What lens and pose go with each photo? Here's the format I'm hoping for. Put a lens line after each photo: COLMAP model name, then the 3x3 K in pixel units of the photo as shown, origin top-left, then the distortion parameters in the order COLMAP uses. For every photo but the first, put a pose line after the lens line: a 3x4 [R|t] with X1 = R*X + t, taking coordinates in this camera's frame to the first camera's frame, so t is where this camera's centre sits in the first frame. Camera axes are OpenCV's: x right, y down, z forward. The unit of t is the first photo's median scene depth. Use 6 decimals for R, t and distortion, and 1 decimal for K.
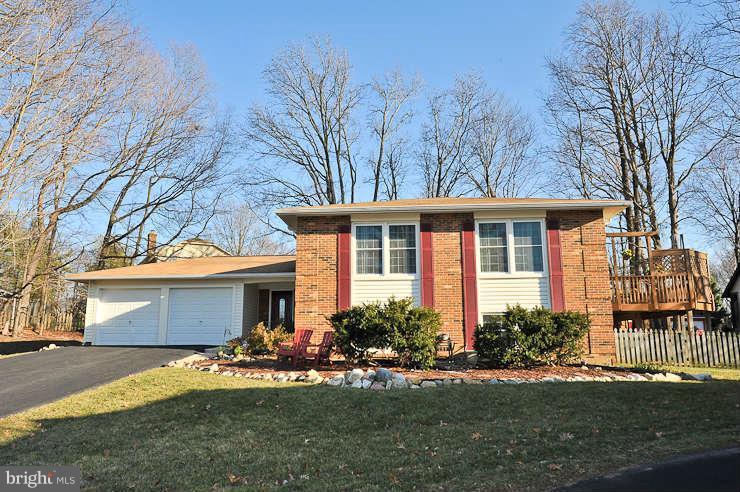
lens RADIAL K [[421.4, 0, 366.0], [0, 421.4, 249.2], [0, 0, 1]] dist [-0.005099, -0.001418]
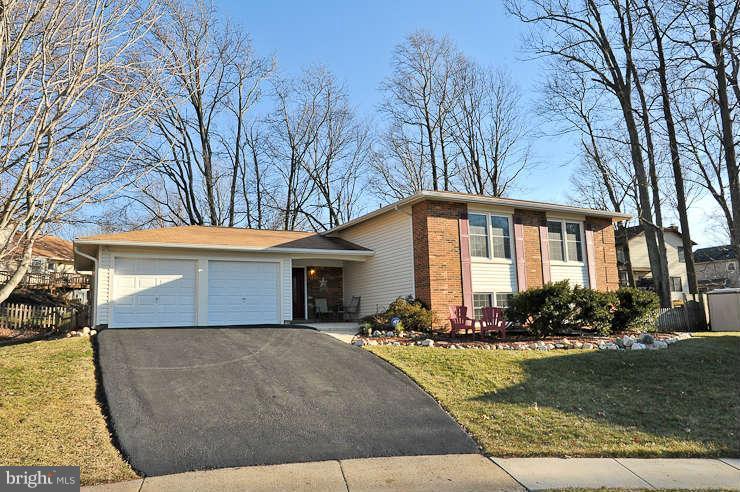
lens RADIAL K [[421.4, 0, 366.0], [0, 421.4, 249.2], [0, 0, 1]] dist [-0.005099, -0.001418]
pose [[0.890040, 0.053533, 0.452729, -0.765484], [-0.077329, 0.996419, 0.034203, 0.021638], [-0.449277, -0.065451, 0.890992, 0.121873]]
